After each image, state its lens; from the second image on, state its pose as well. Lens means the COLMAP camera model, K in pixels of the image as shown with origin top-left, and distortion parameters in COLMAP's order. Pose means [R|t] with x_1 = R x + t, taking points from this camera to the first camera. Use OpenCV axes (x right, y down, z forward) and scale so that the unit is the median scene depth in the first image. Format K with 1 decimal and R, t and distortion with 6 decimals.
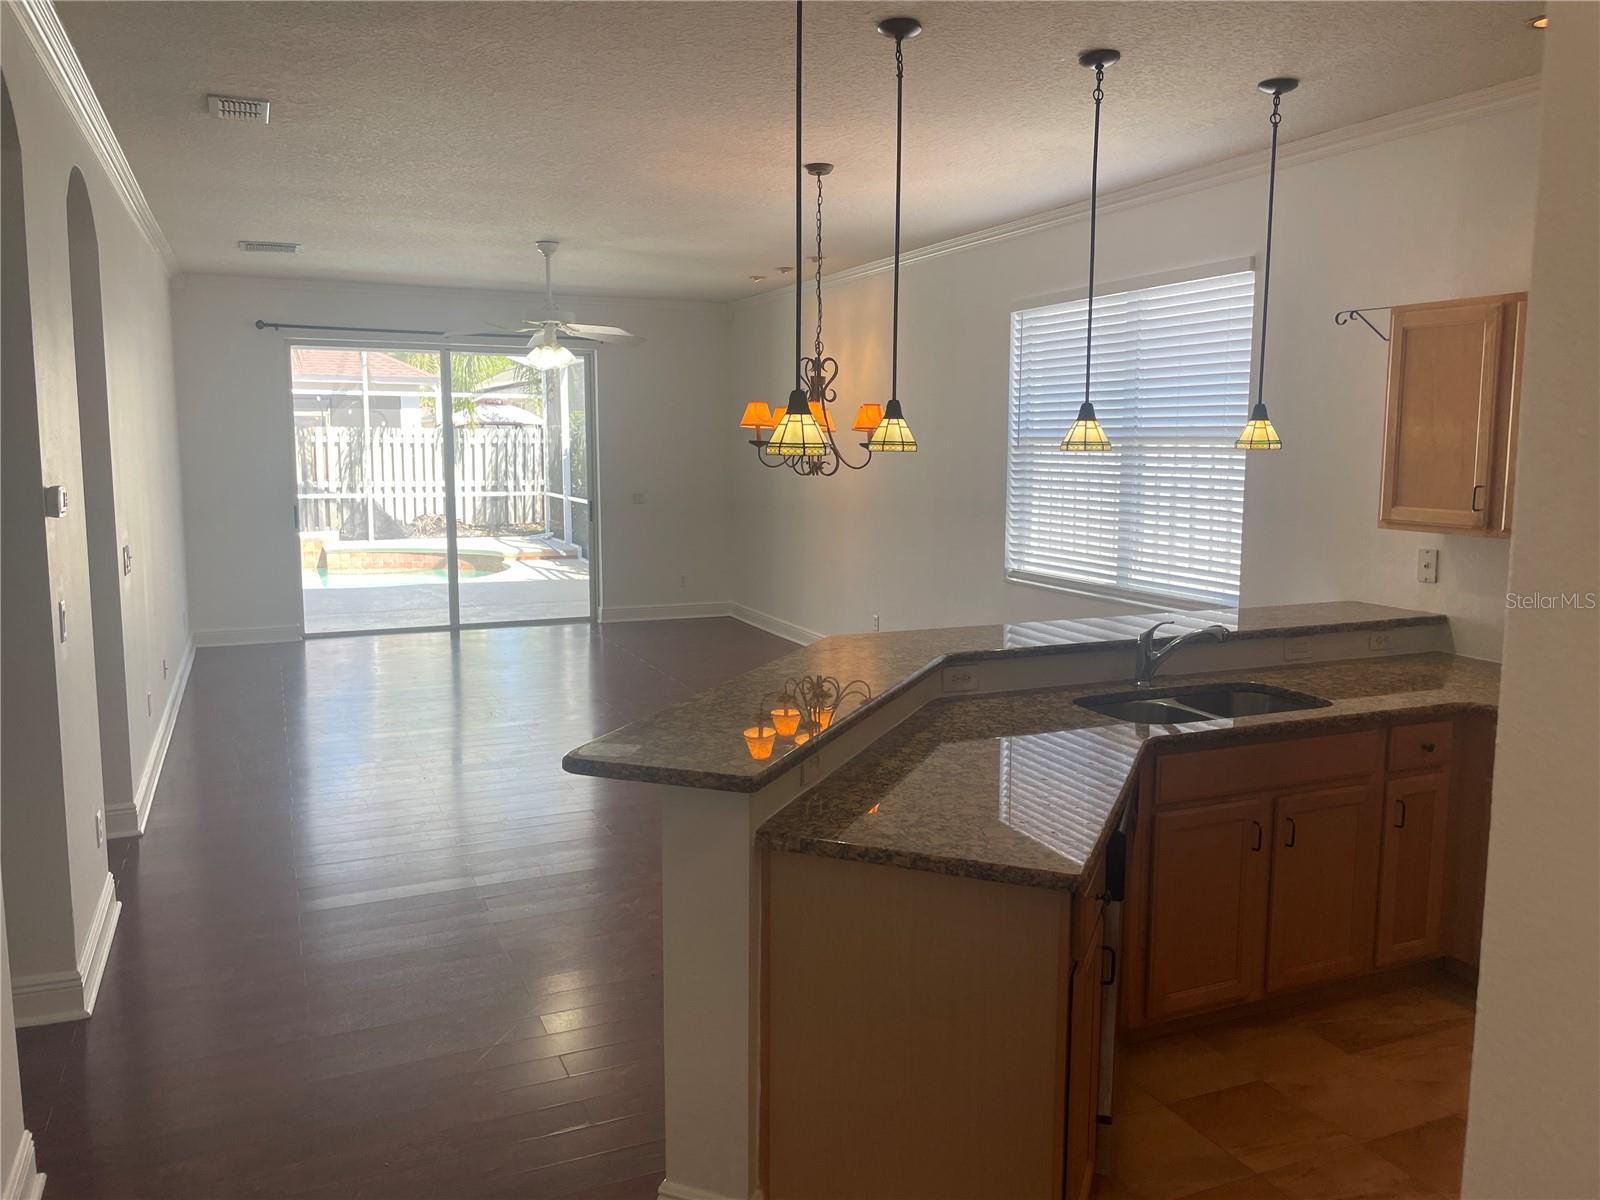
lens RADIAL K [[1210.8, 0, 805.7], [0, 1210.8, 596.2], [0, 0, 1]] dist [0.083712, -0.117113]
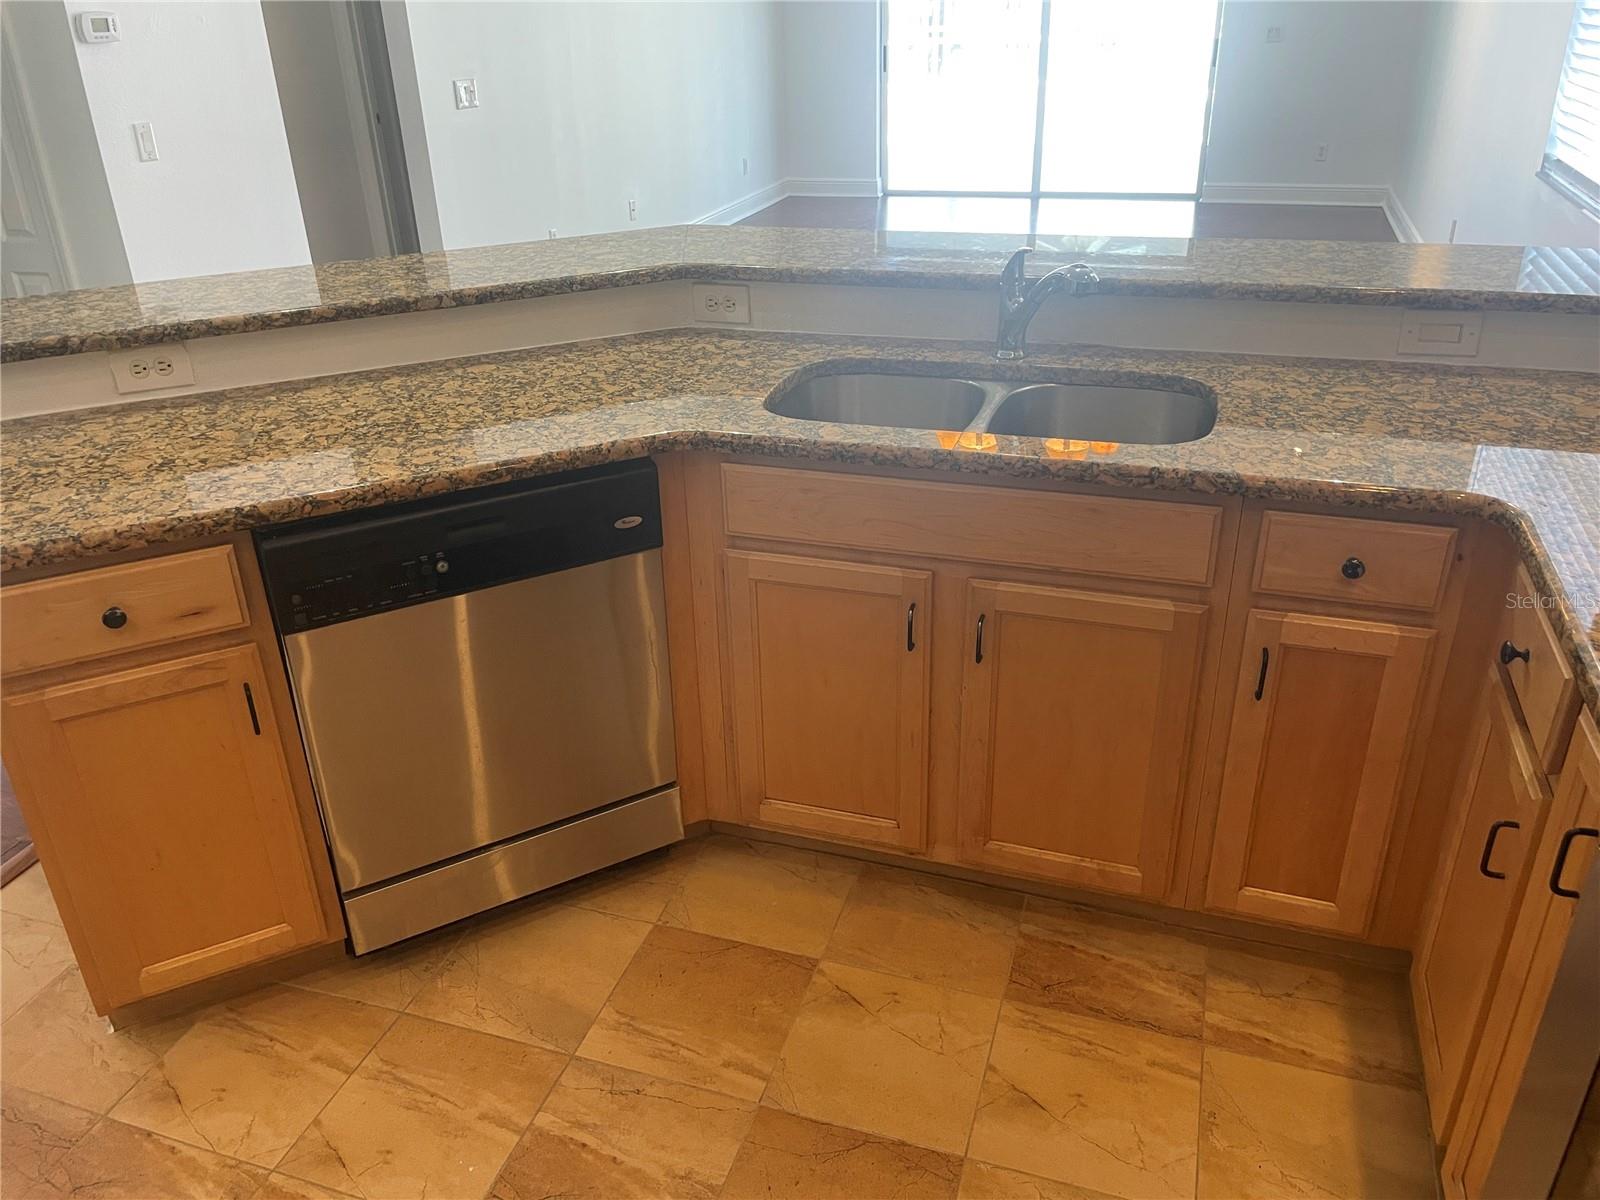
lens RADIAL K [[1210.8, 0, 784.8], [0, 1210.8, 602.2], [0, 0, 1]] dist [0.083712, -0.117113]
pose [[0.731782, 0.284801, -0.619180, 0.256610], [-0.057240, 0.930976, 0.360566, -0.010648], [0.679131, -0.228414, 0.697573, 0.202015]]
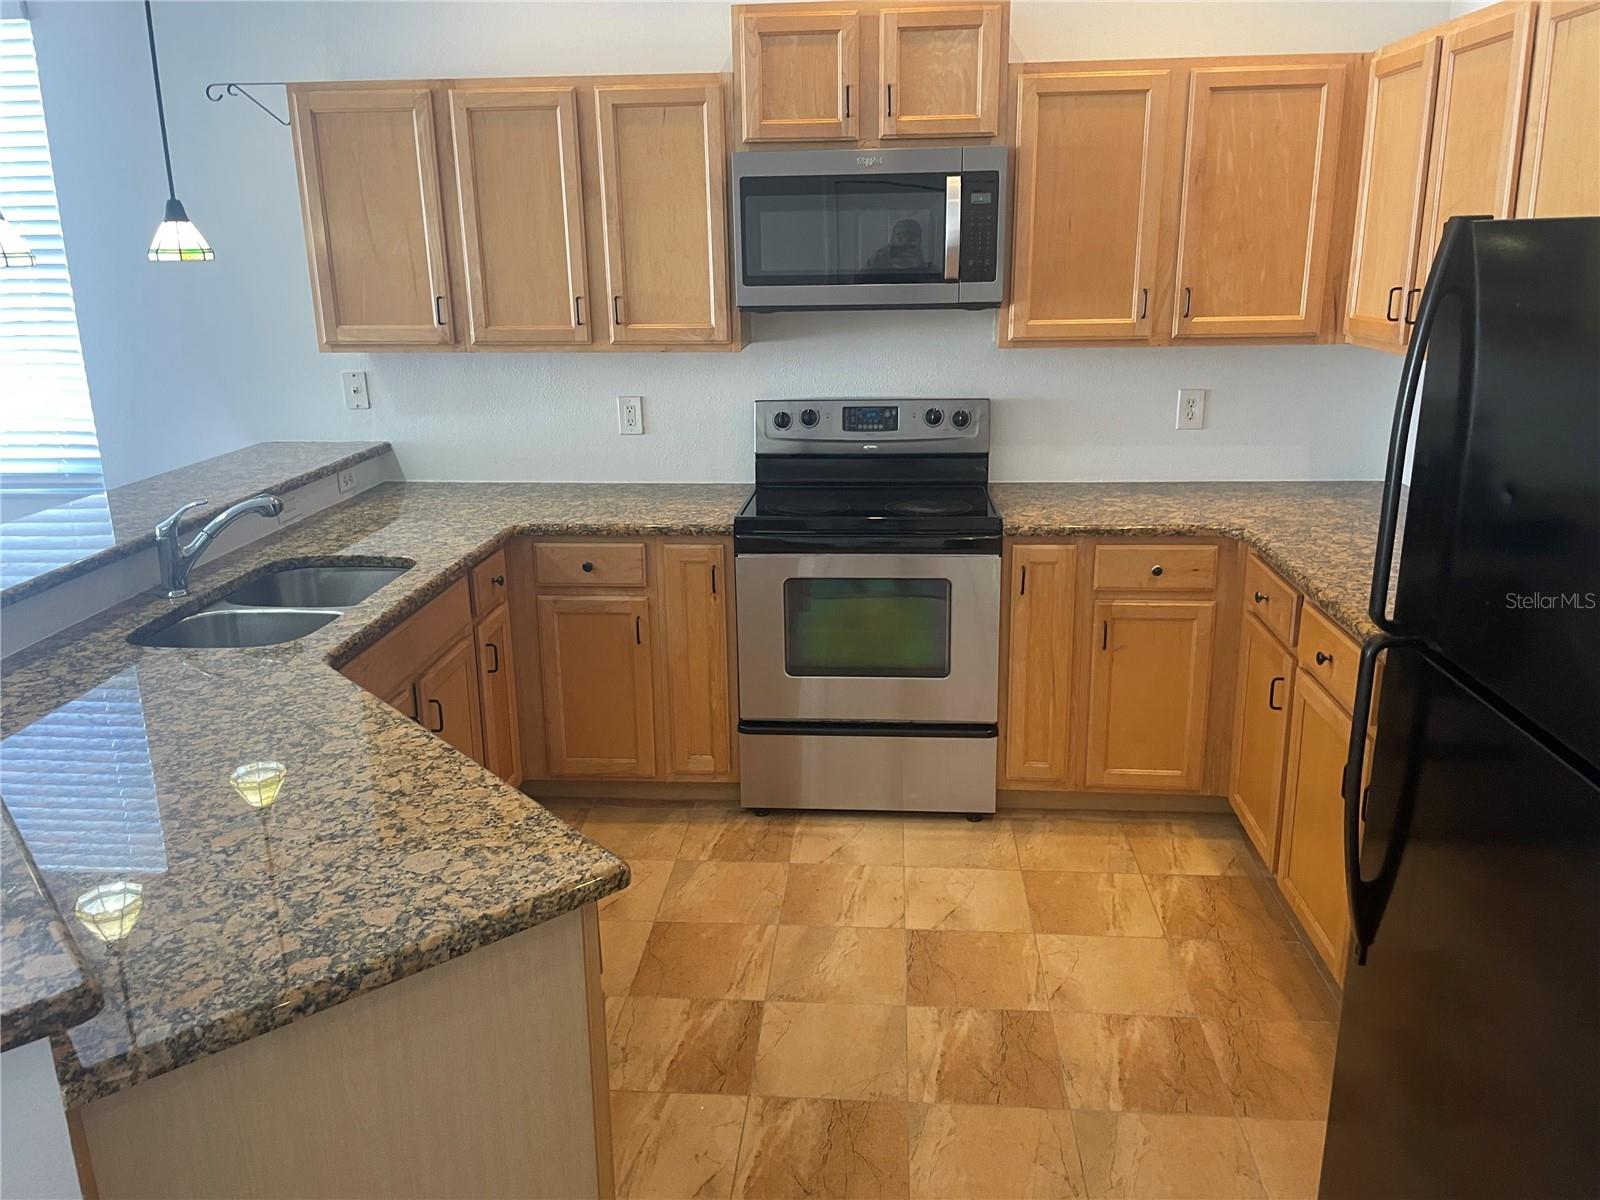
lens RADIAL K [[1210.8, 0, 797.1], [0, 1210.8, 590.2], [0, 0, 1]] dist [0.083712, -0.117113]
pose [[0.479597, -0.251206, 0.840763, -0.068103], [0.136083, 0.967847, 0.211551, -0.014619], [-0.866873, 0.012954, 0.498361, 0.134121]]
